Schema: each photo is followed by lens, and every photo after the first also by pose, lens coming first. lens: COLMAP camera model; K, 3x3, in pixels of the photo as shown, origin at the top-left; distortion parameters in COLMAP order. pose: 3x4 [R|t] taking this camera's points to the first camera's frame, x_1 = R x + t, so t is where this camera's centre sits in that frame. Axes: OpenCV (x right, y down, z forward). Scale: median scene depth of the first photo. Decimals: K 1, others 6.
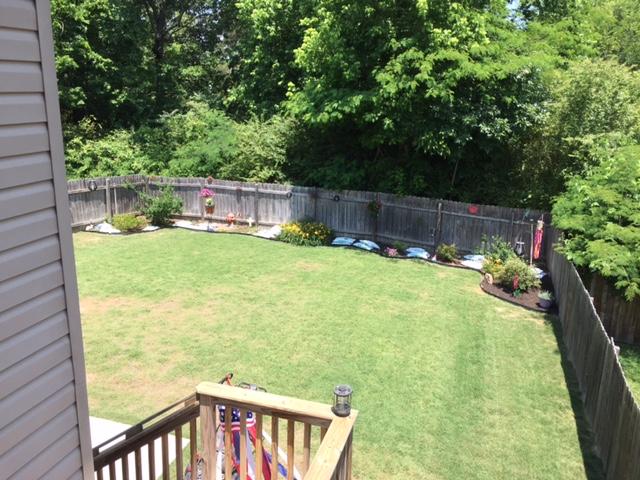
lens RADIAL K [[533.1, 0, 317.4], [0, 533.1, 223.8], [0, 0, 1]] dist [0.006696, -0.006973]
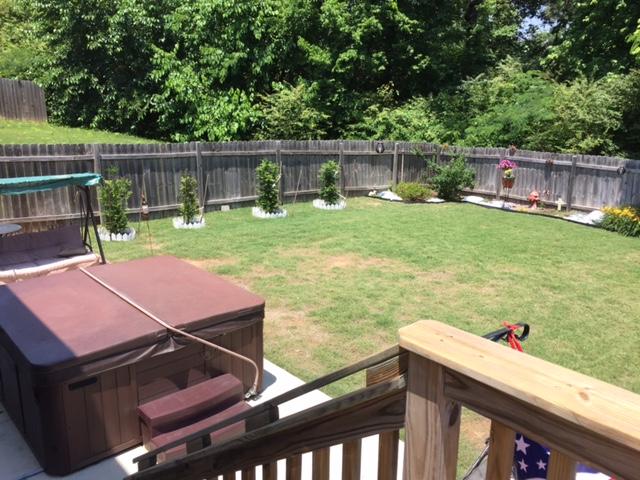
lens RADIAL K [[533.1, 0, 317.4], [0, 533.1, 223.8], [0, 0, 1]] dist [0.006696, -0.006973]
pose [[0.852064, 0.107300, -0.512322, -0.024178], [-0.113501, 0.993351, 0.019278, 0.050388], [0.510984, 0.041723, 0.858577, 0.145687]]
